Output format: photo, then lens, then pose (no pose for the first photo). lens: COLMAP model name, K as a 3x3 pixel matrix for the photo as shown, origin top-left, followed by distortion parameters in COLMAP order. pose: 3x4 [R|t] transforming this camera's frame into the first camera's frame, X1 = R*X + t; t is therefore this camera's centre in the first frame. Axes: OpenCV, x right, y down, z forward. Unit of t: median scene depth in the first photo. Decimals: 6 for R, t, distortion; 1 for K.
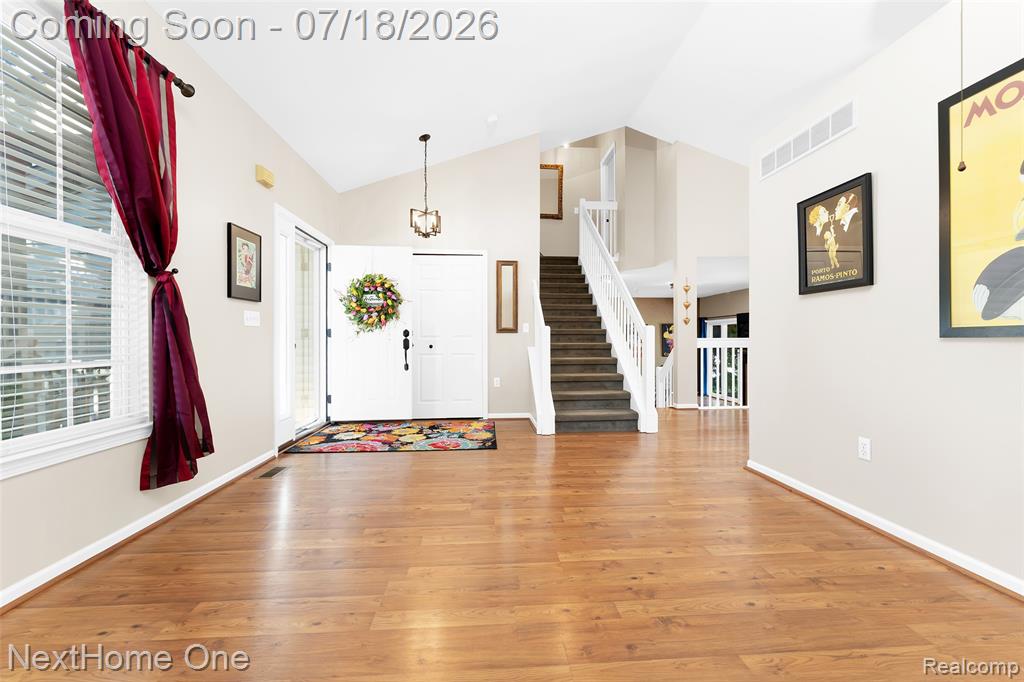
lens RADIAL K [[418.8, 0, 504.5], [0, 418.8, 341.2], [0, 0, 1]] dist [0.002729, 0.000239]
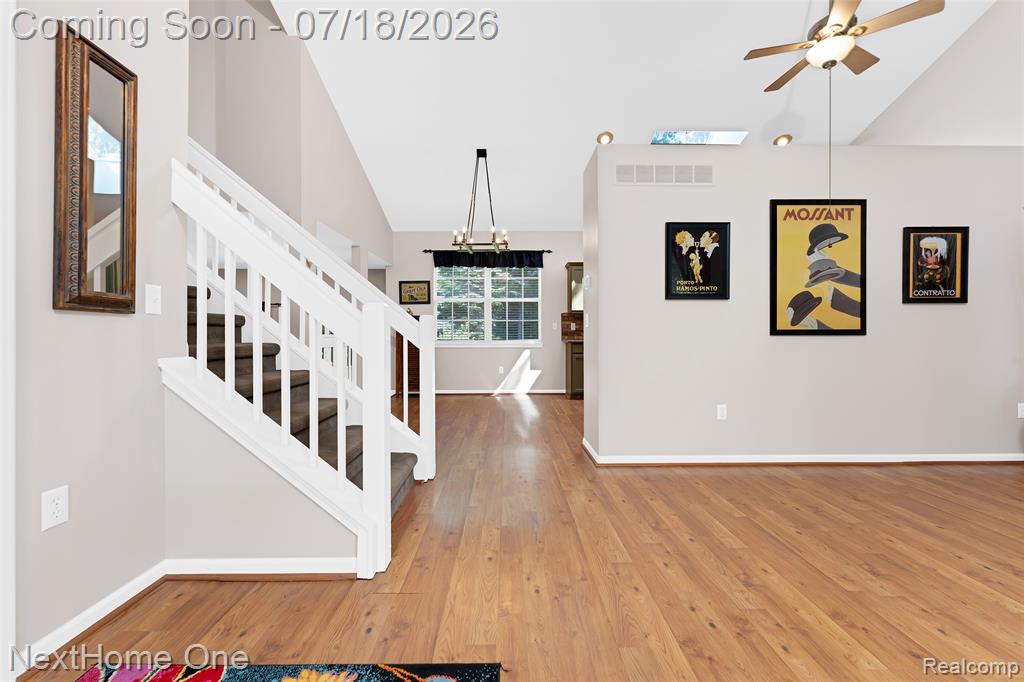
lens RADIAL K [[418.8, 0, 510.2], [0, 418.8, 334.0], [0, 0, 1]] dist [0.002729, 0.000239]
pose [[0.040774, 0.001912, 0.999167, -0.579918], [0.003445, 0.999992, -0.002054, -0.011603], [-0.999162, 0.003526, 0.040767, 1.589596]]
